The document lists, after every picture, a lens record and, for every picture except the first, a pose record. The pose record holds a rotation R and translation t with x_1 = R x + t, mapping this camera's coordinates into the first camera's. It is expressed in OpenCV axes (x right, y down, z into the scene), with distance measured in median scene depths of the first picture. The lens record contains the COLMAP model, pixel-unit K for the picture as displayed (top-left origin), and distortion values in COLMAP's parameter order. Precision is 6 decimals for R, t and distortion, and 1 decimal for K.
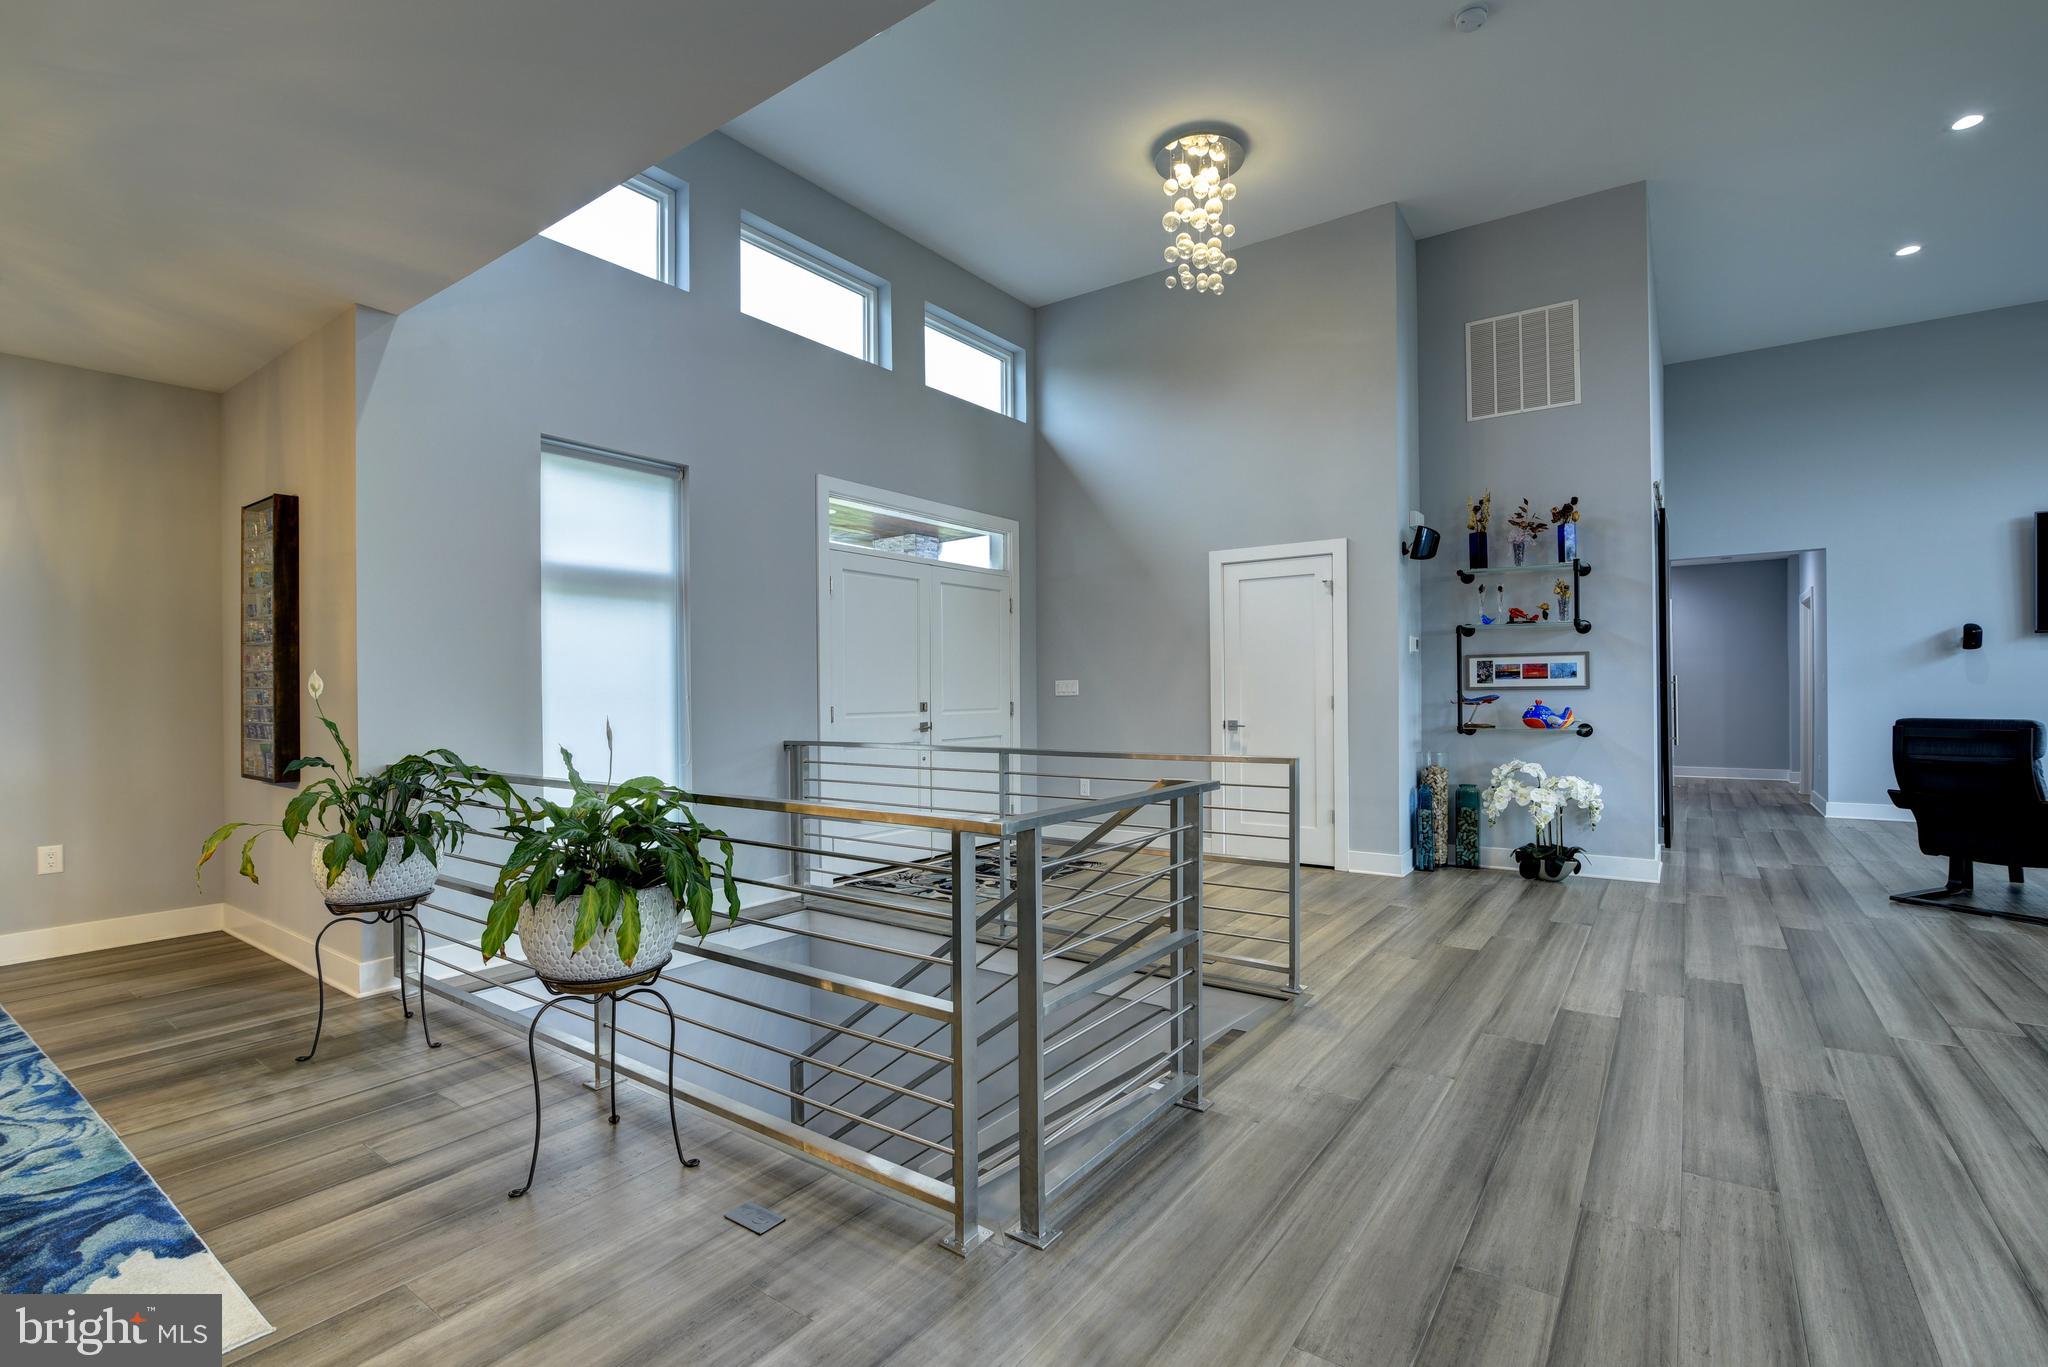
lens RADIAL K [[933.2, 0, 1020.7], [0, 933.2, 691.1], [0, 0, 1]] dist [-0.021224, 0.002109]
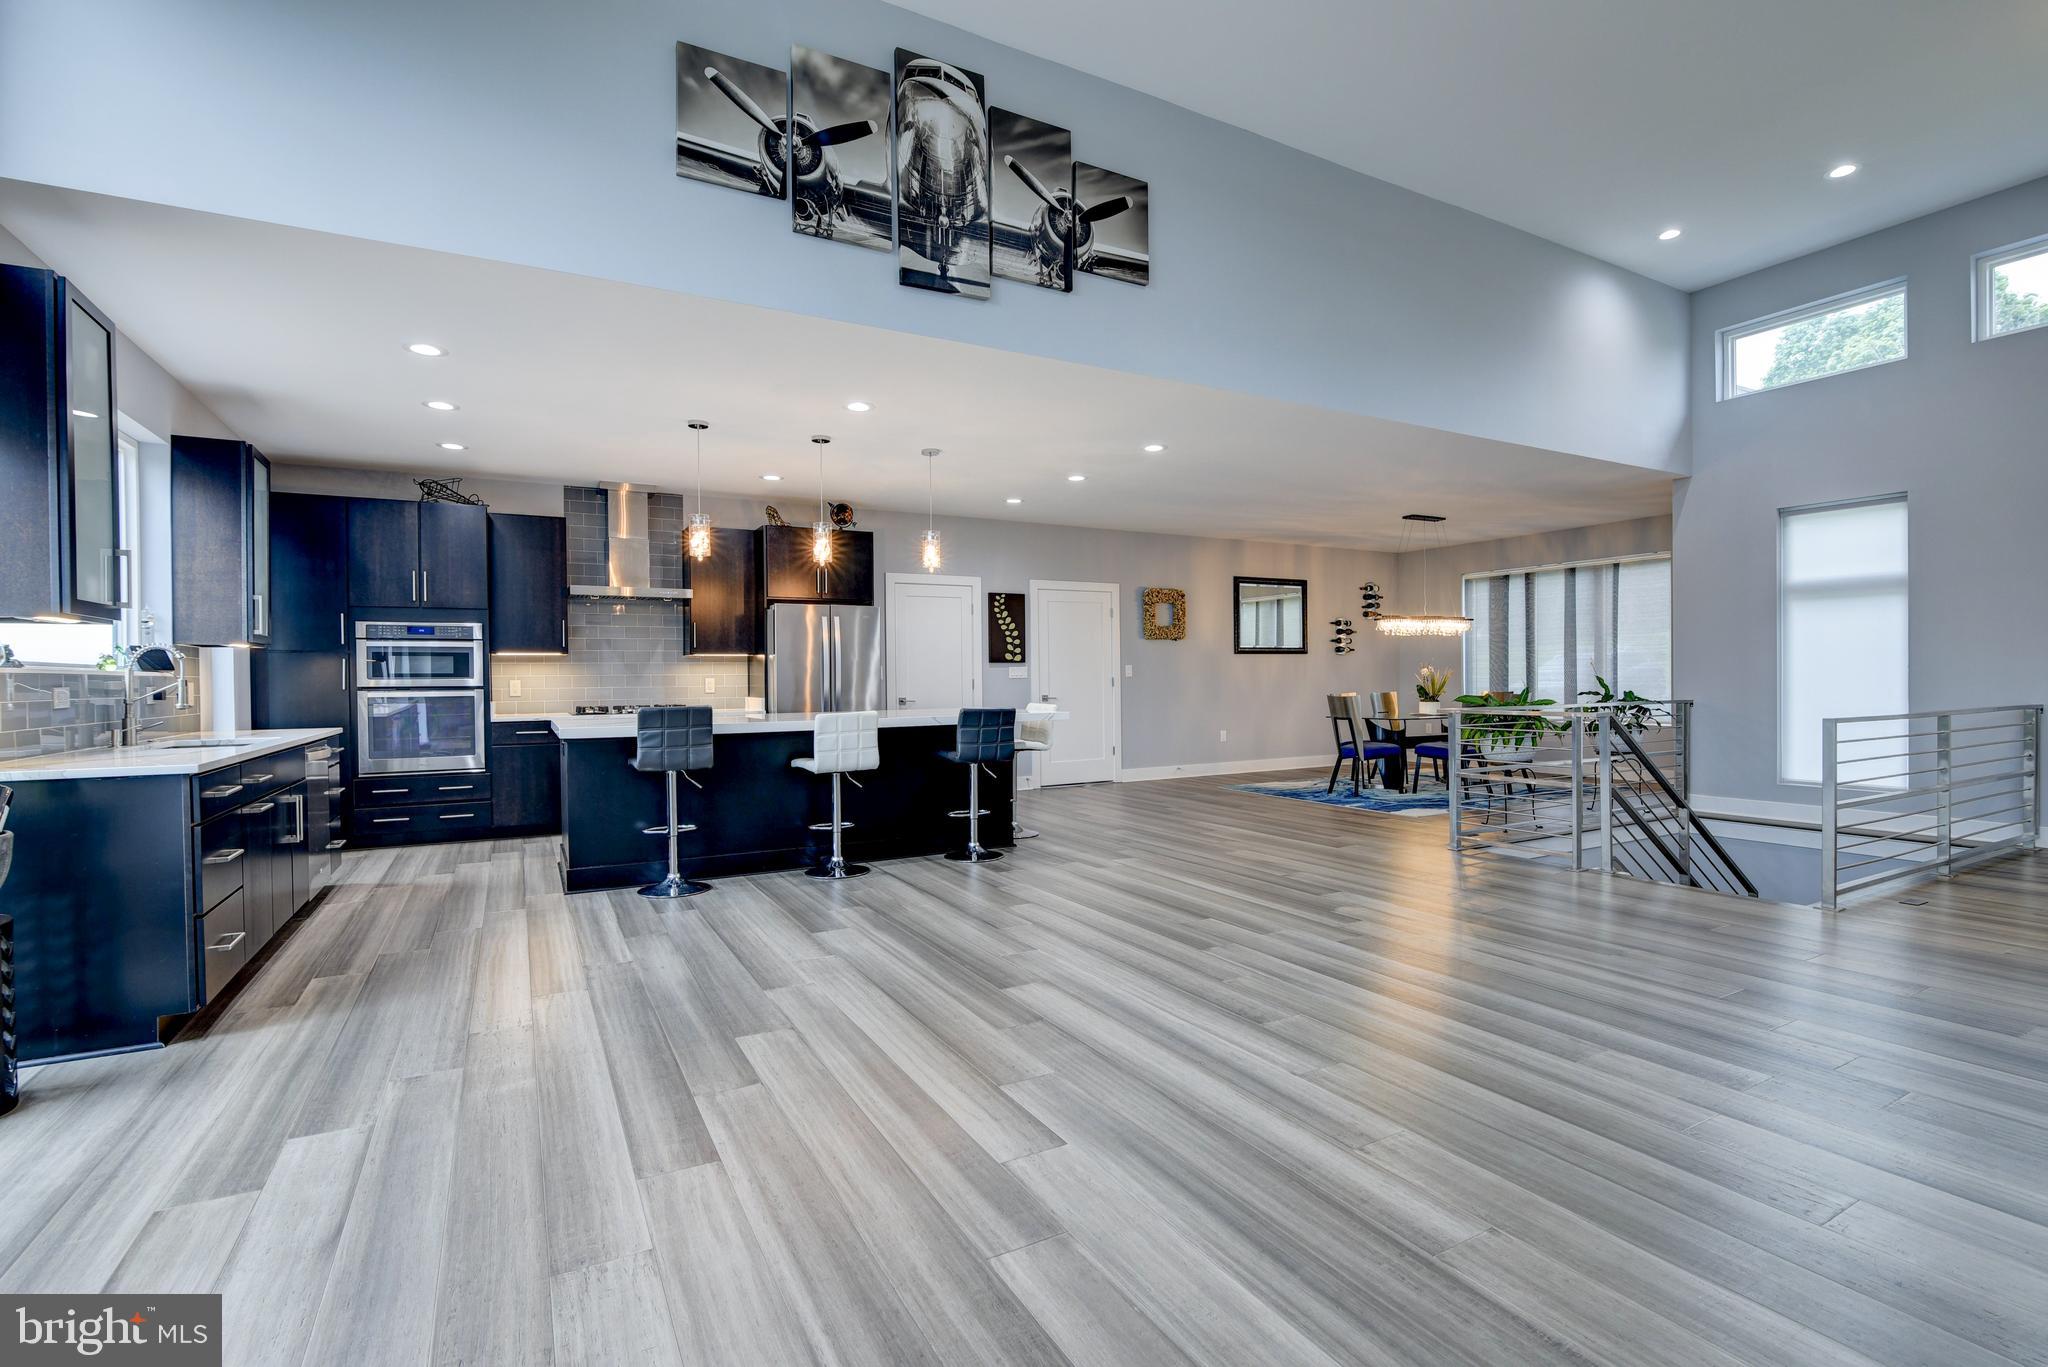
lens RADIAL K [[933.2, 0, 1022.4], [0, 933.2, 690.0], [0, 0, 1]] dist [-0.021224, 0.002109]
pose [[-0.429948, 0.024571, -0.902519, 1.445873], [0.015050, 0.999686, 0.020047, -0.004304], [0.902728, -0.004964, -0.430183, 0.446895]]
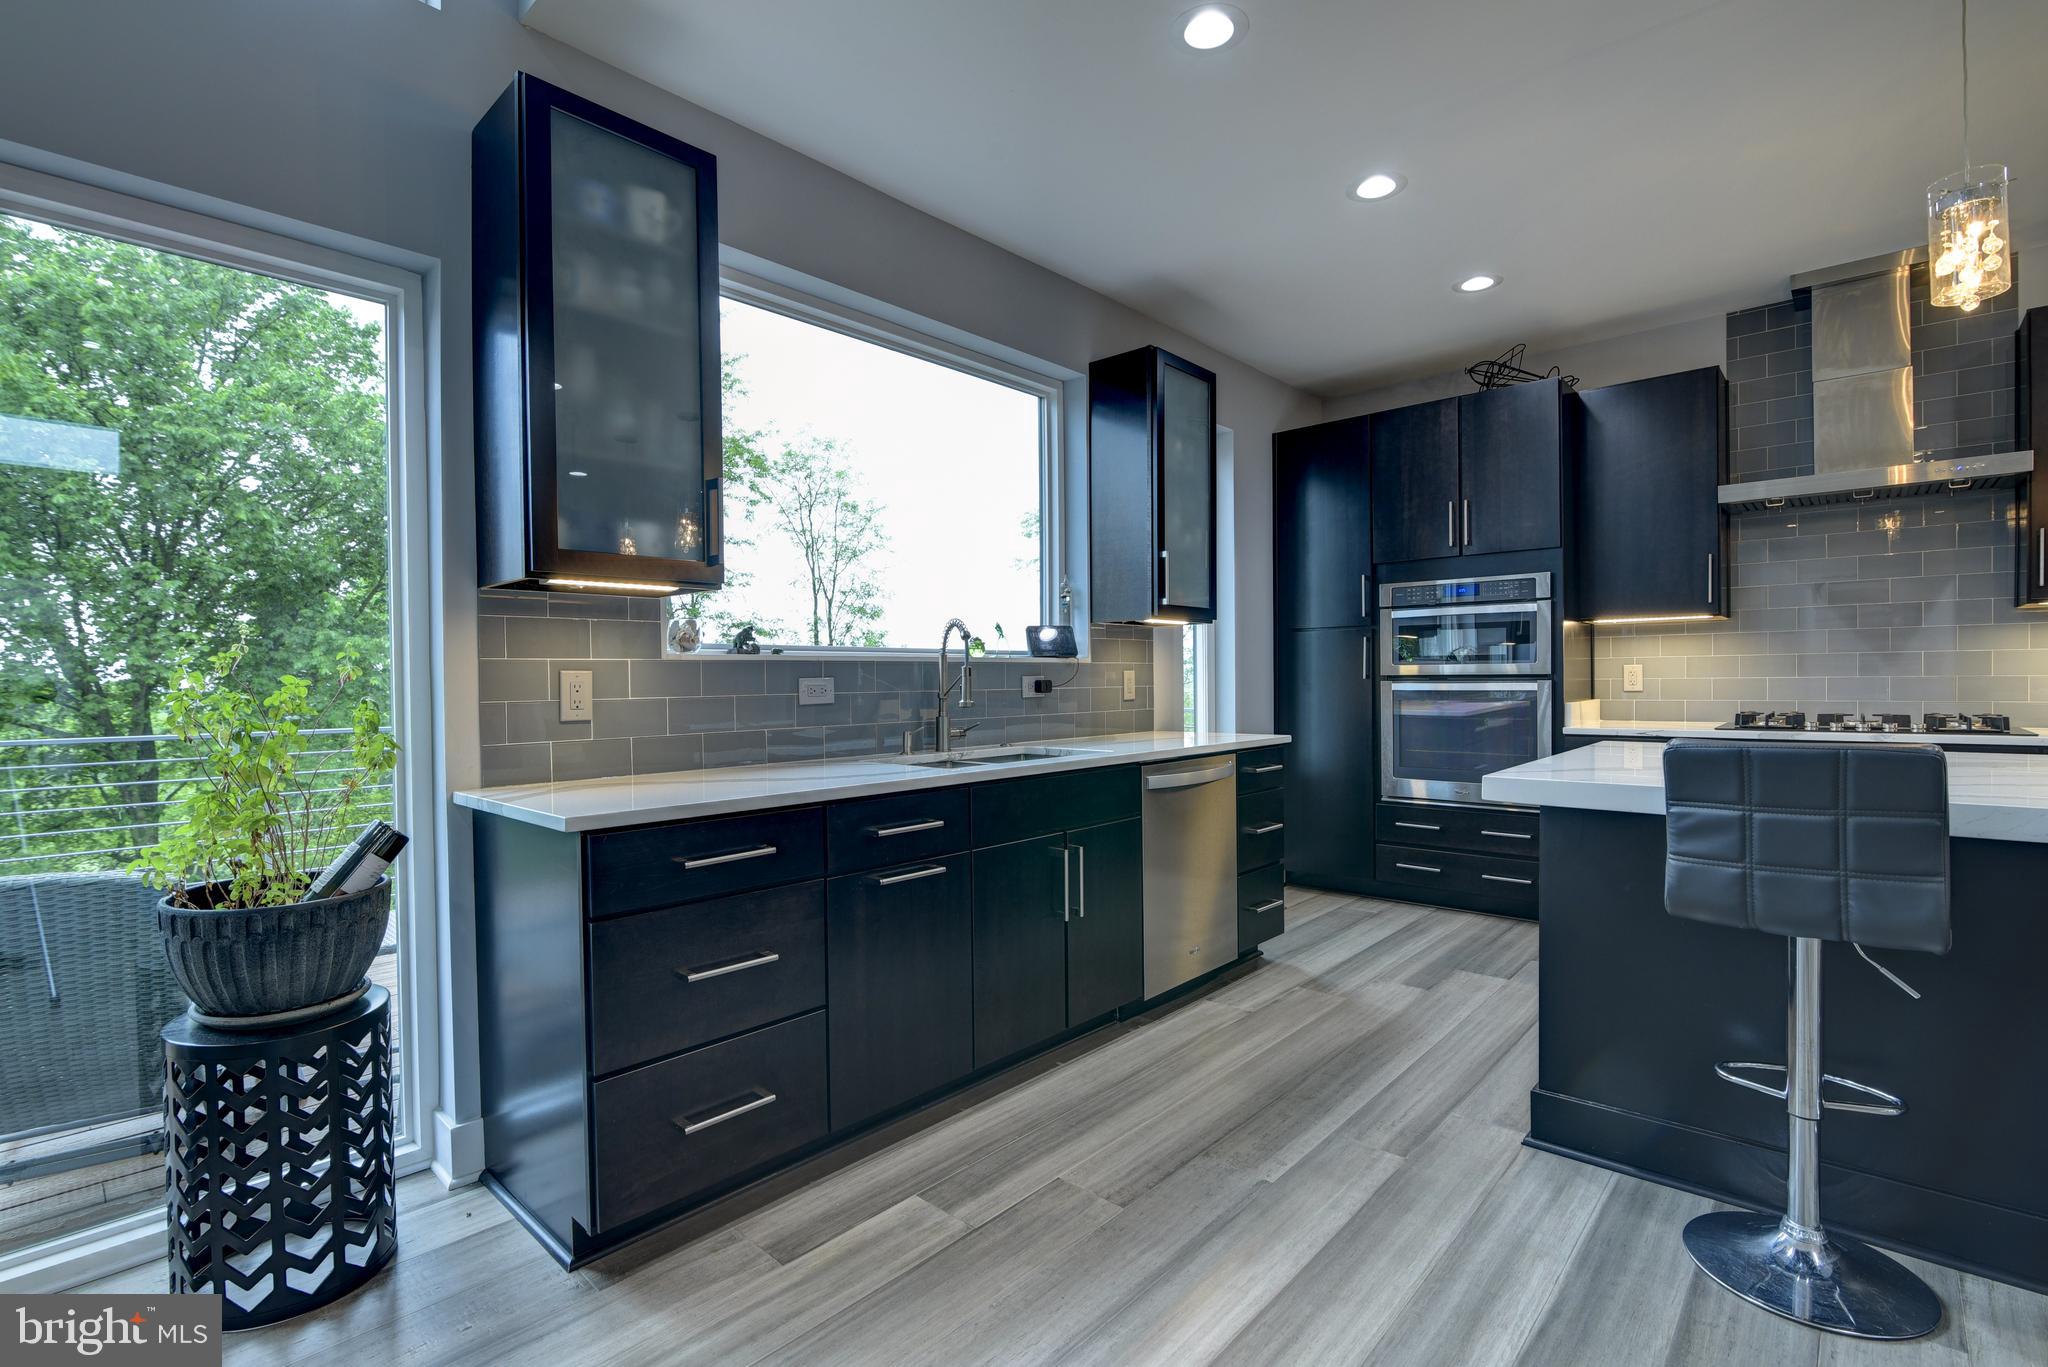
lens RADIAL K [[933.2, 0, 1023.7], [0, 933.2, 691.2], [0, 0, 1]] dist [-0.021224, 0.002109]
pose [[-0.993085, 0.019931, 0.115695, 0.897448], [0.021308, 0.999716, 0.010683, 0.002115], [-0.115449, 0.013075, -0.993227, -0.002699]]
